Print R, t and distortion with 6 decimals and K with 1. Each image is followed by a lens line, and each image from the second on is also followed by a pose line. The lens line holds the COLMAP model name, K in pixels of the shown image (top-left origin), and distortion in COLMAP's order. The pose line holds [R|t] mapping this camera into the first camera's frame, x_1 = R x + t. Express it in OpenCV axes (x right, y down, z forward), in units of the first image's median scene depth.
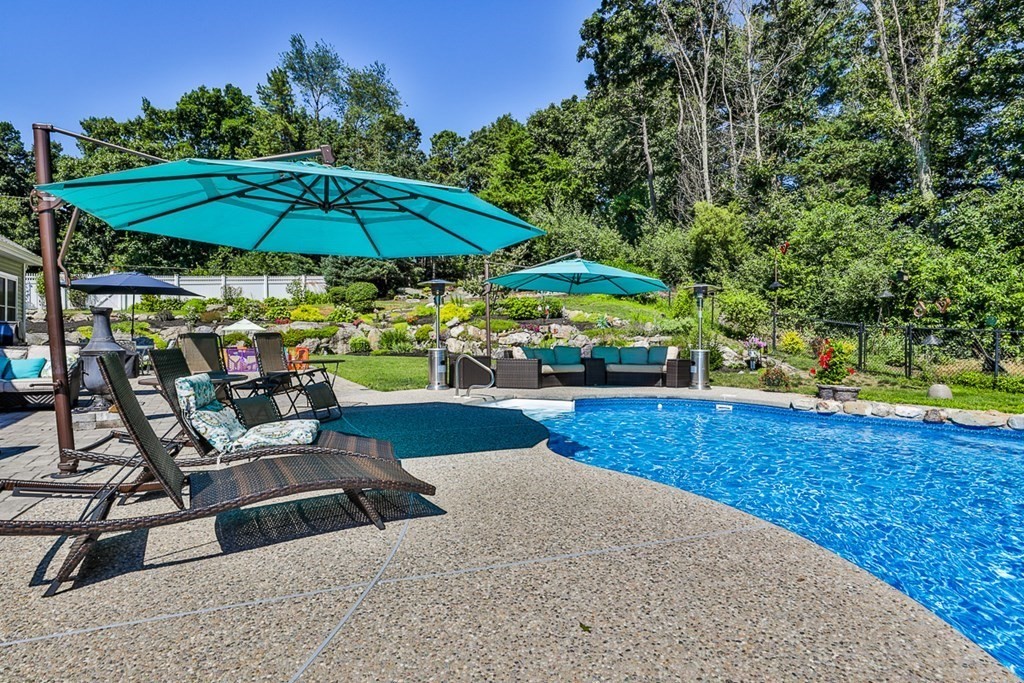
lens RADIAL K [[569.6, 0, 512.0], [0, 569.6, 341.5], [0, 0, 1]] dist [-0.002593, 0.000475]
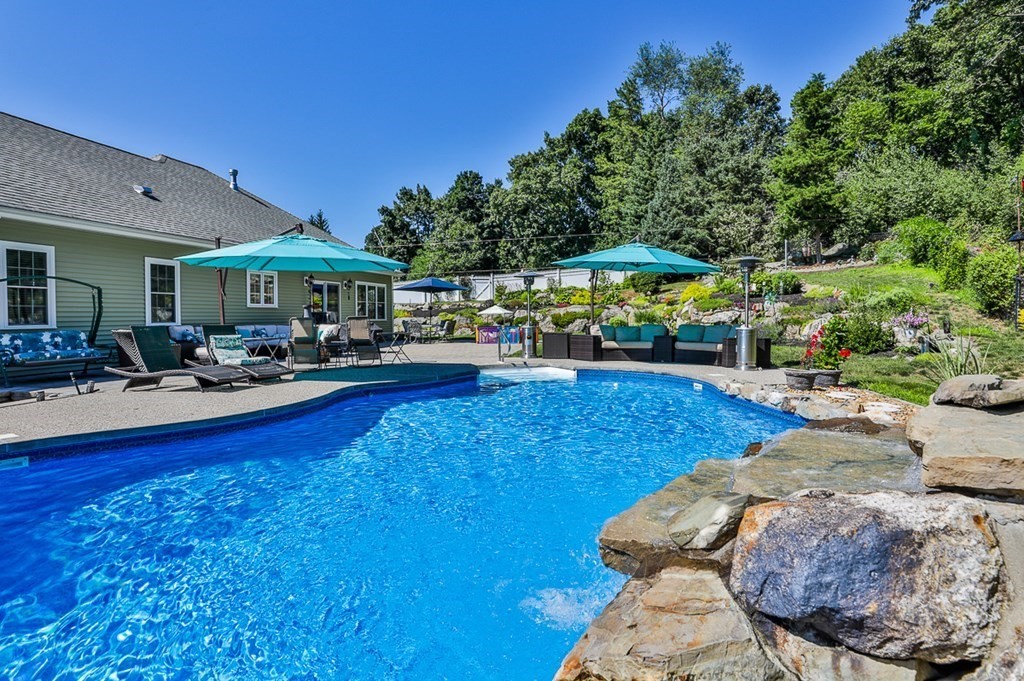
lens RADIAL K [[569.6, 0, 512.0], [0, 569.6, 340.5], [0, 0, 1]] dist [-0.002593, 0.000475]
pose [[0.721628, 0.015126, -0.692115, 0.216392], [0.009766, 0.999439, 0.032026, 0.000106], [0.692212, -0.029870, 0.721076, 0.009189]]
